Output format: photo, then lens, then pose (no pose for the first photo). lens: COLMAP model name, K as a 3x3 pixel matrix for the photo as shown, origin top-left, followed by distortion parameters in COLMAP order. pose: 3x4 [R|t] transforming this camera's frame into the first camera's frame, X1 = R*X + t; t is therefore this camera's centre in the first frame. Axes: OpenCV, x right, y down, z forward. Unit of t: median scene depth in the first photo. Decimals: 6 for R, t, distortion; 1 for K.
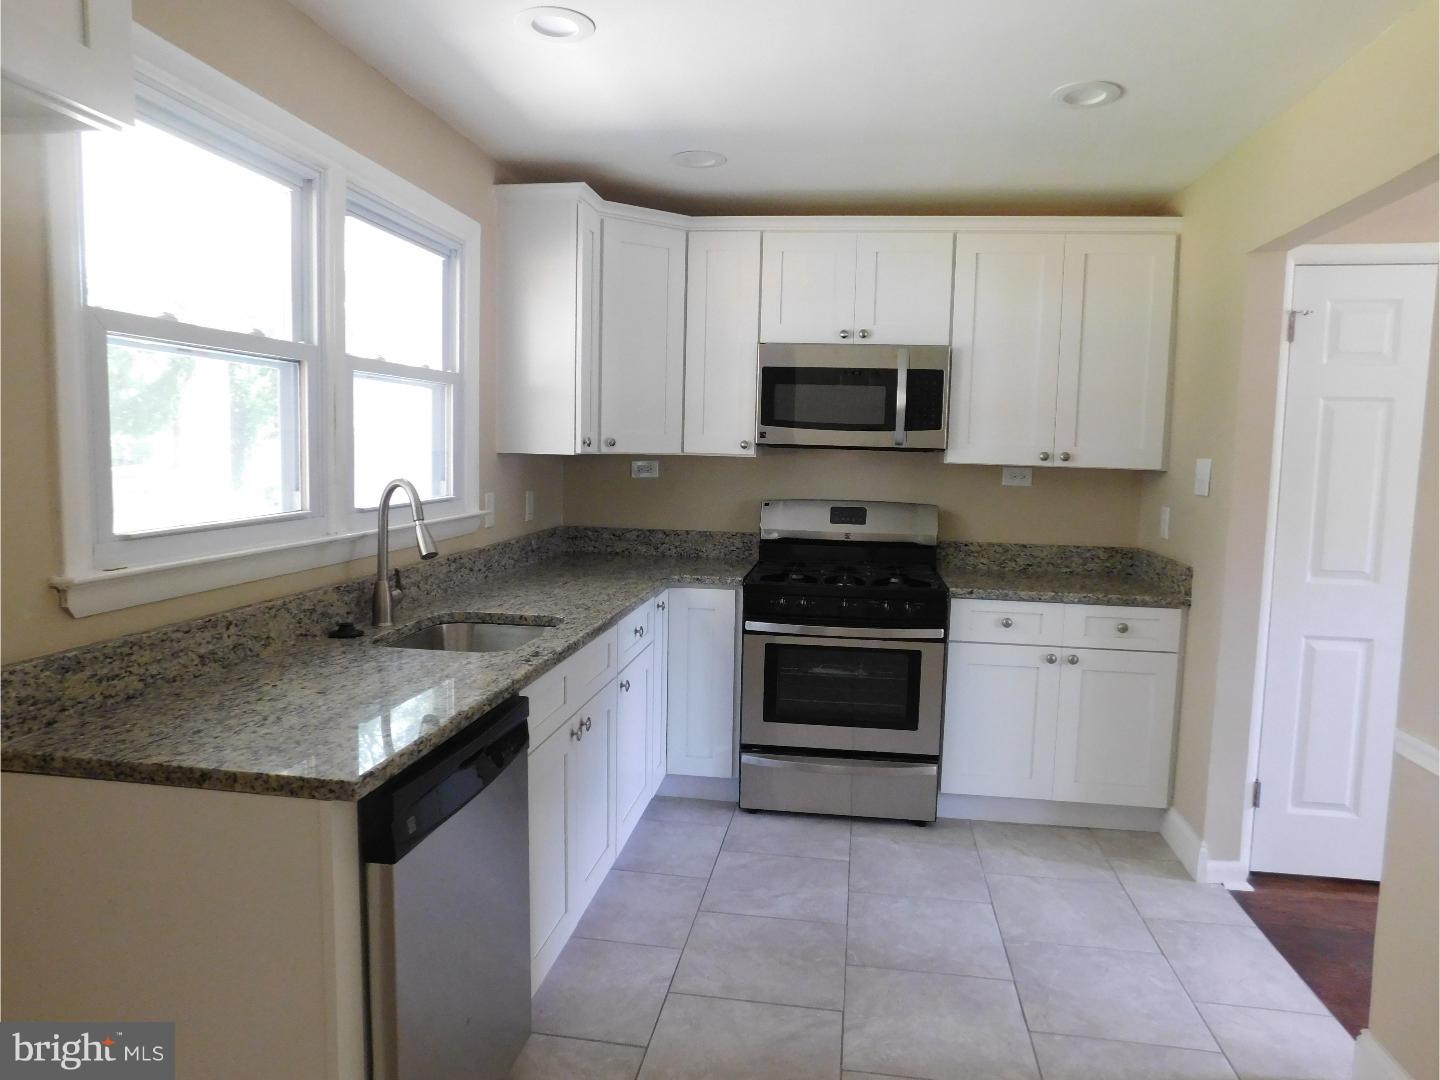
lens RADIAL K [[954.1, 0, 720.0], [0, 954.1, 540.0], [0, 0, 1]] dist [-0.069072, 0.059762]
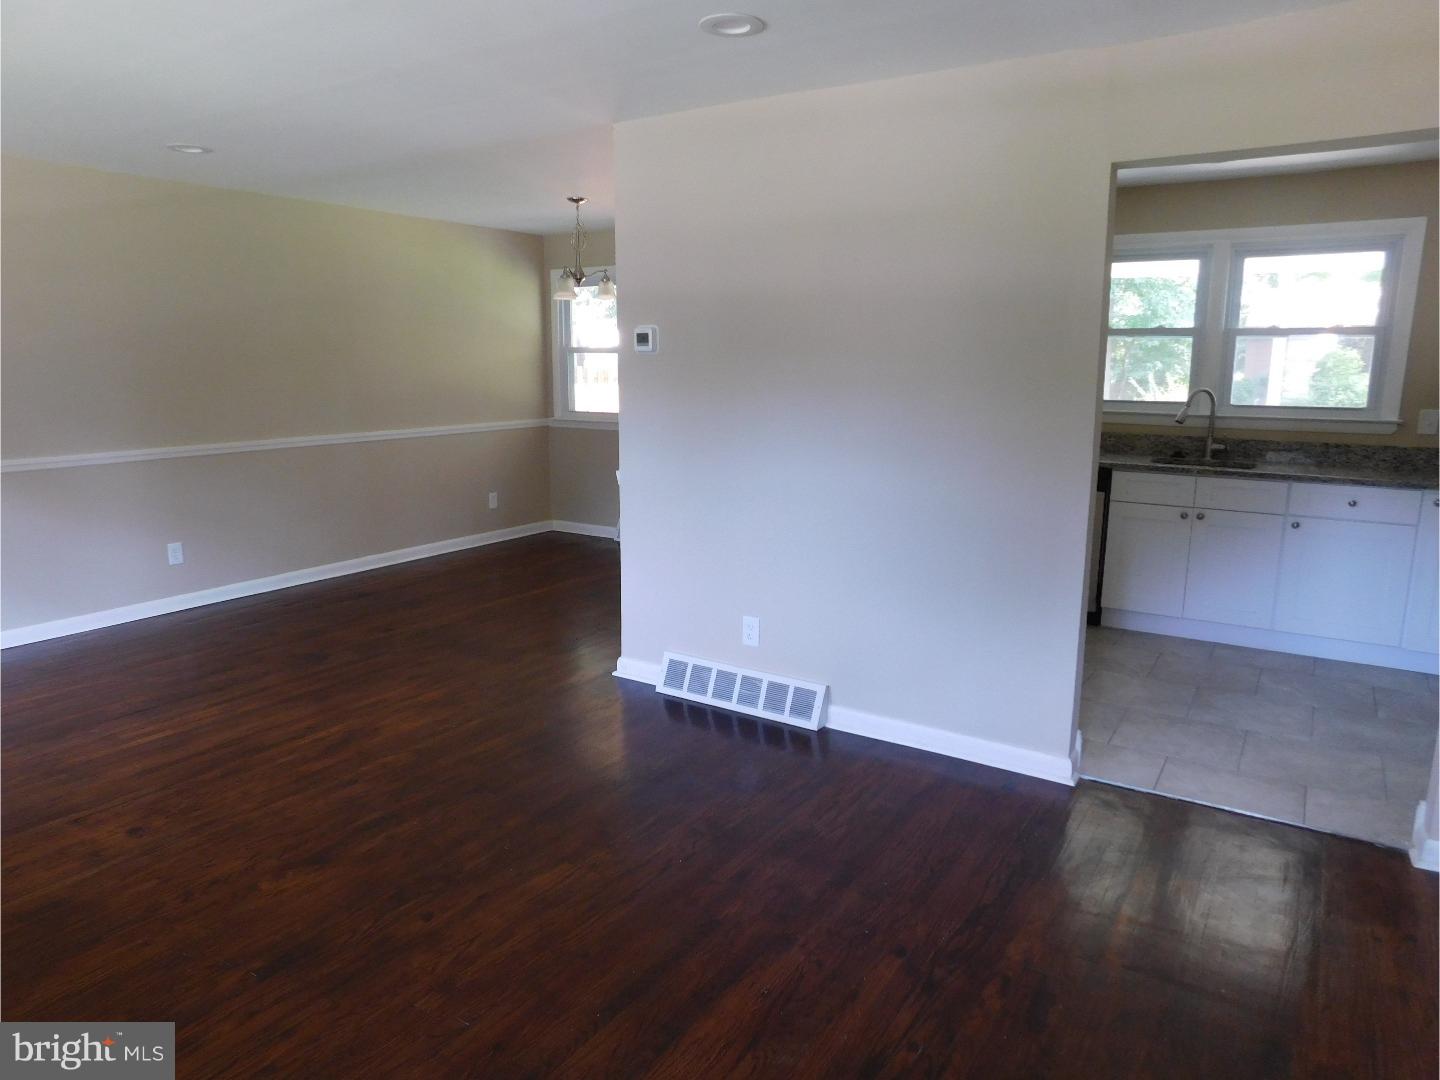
lens RADIAL K [[954.1, 0, 720.0], [0, 954.1, 540.0], [0, 0, 1]] dist [-0.069072, 0.059762]
pose [[-0.405979, 0.148158, -0.901793, 1.947614], [-0.102865, 0.973092, 0.206180, -0.053093], [0.908075, 0.176467, -0.379815, 0.830054]]
